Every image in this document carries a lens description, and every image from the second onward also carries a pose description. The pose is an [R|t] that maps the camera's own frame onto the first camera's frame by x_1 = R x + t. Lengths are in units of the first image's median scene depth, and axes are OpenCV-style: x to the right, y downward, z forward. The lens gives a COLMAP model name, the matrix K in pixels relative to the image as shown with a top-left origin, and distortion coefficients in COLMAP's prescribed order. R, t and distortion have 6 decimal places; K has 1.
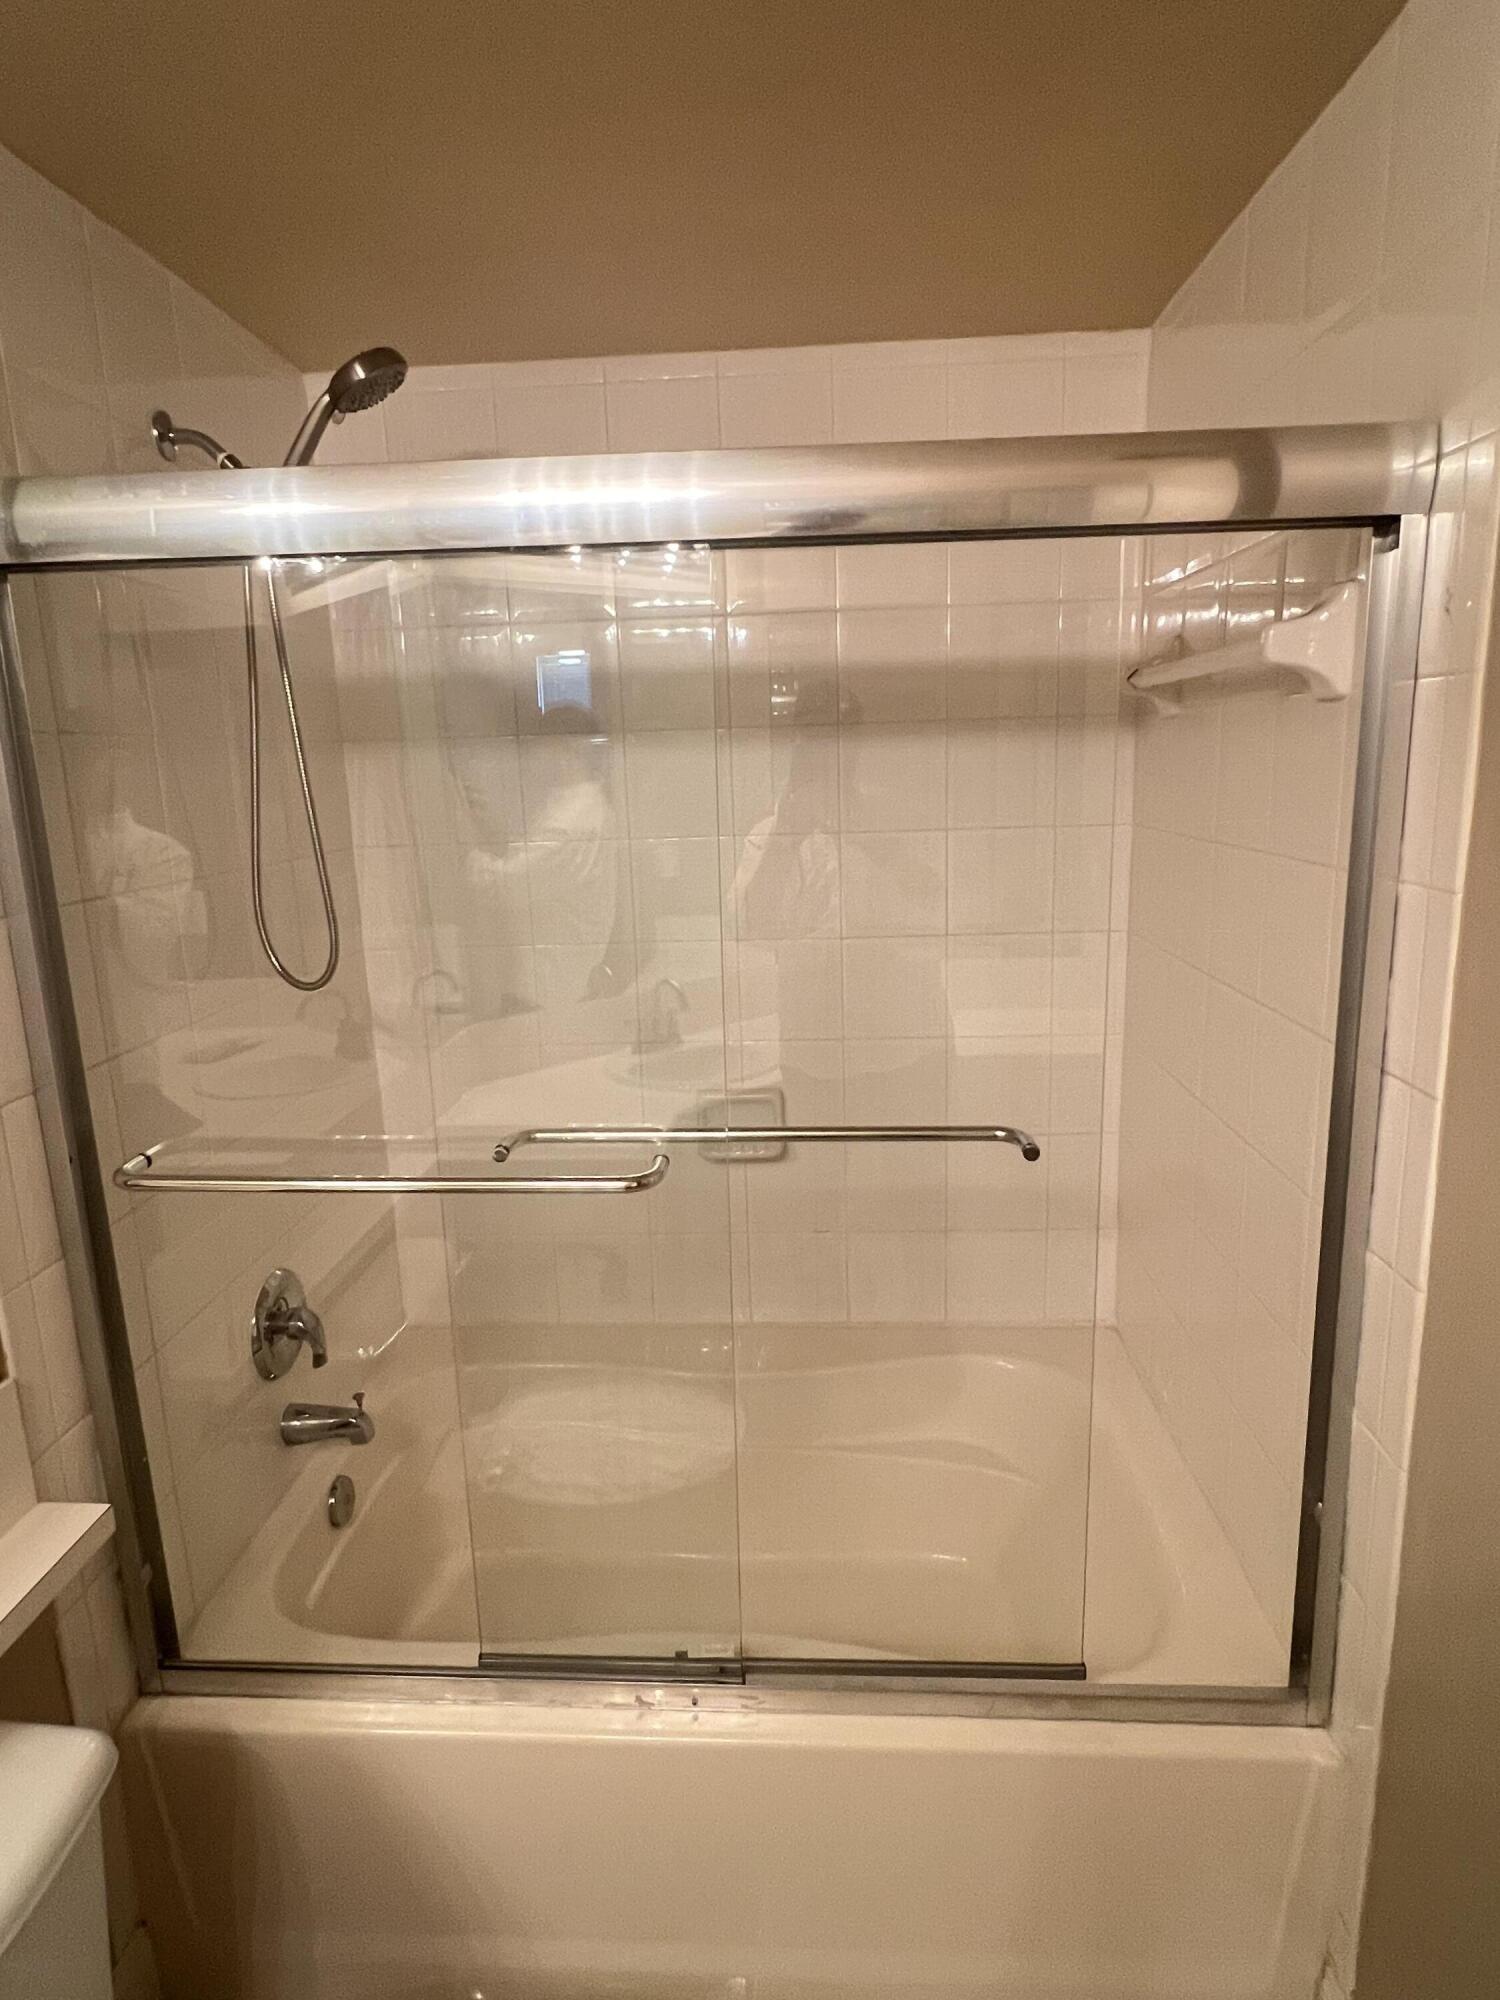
lens RADIAL K [[1104.4, 0, 748.8], [0, 1104.4, 1006.4], [0, 0, 1]] dist [0.004221, 0.002188]
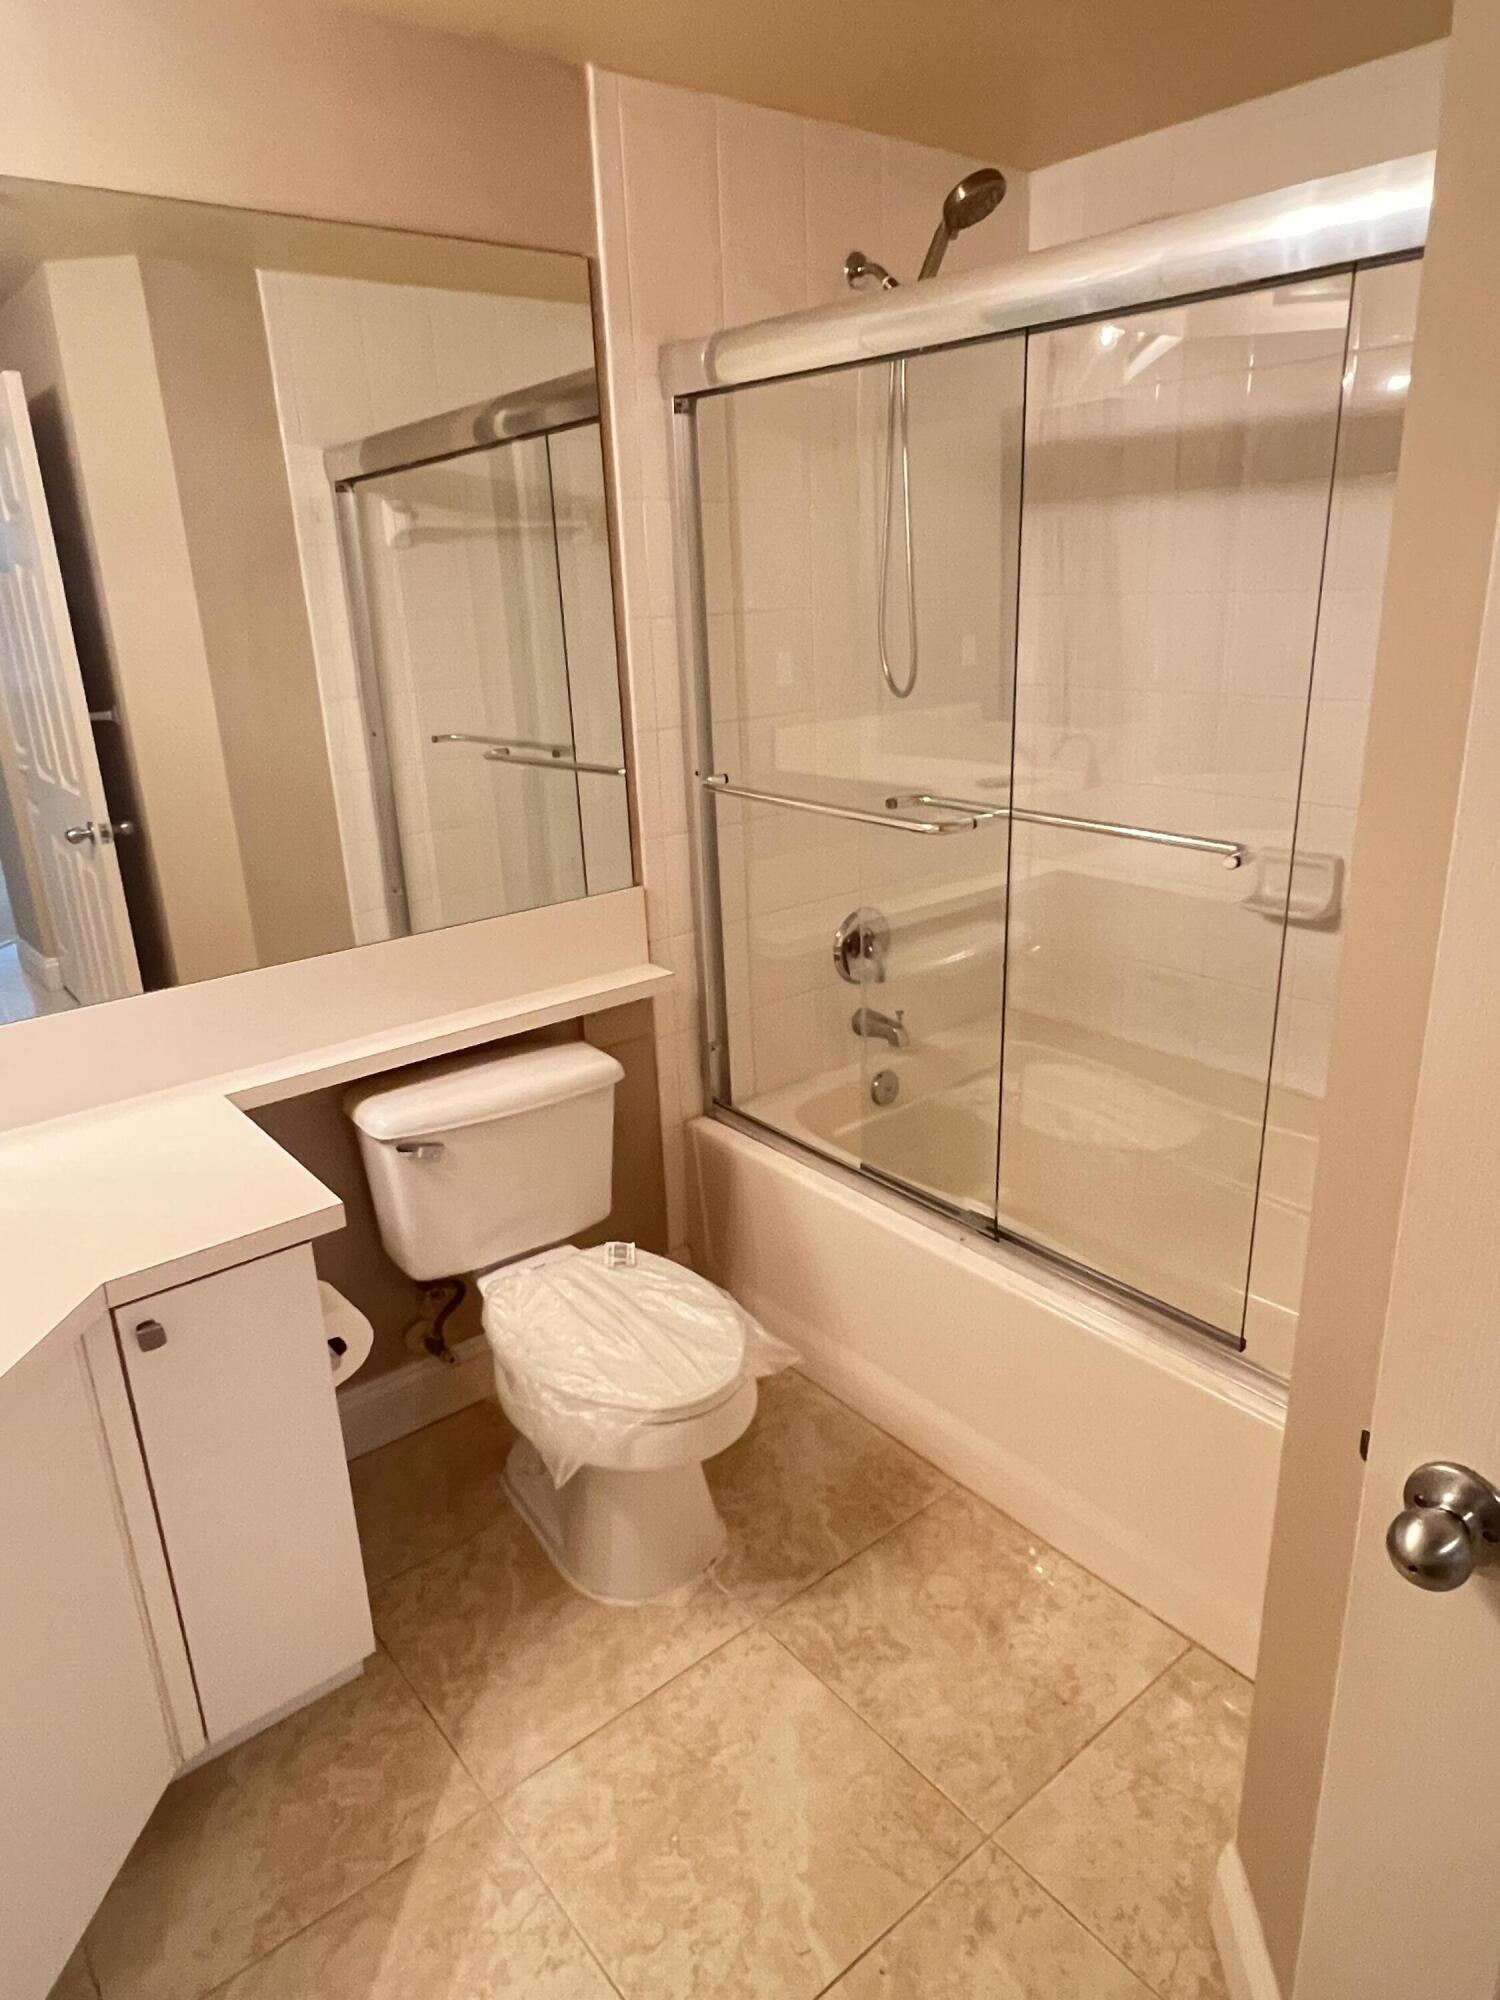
lens RADIAL K [[1222.5, 0, 744.3], [0, 1222.5, 978.8], [0, 0, 1]] dist [-0.009770, -0.000594]
pose [[0.670616, 0.238076, -0.702562, 0.654602], [-0.134273, 0.970413, 0.200674, 0.051958], [0.729551, -0.040241, 0.682742, -0.167844]]
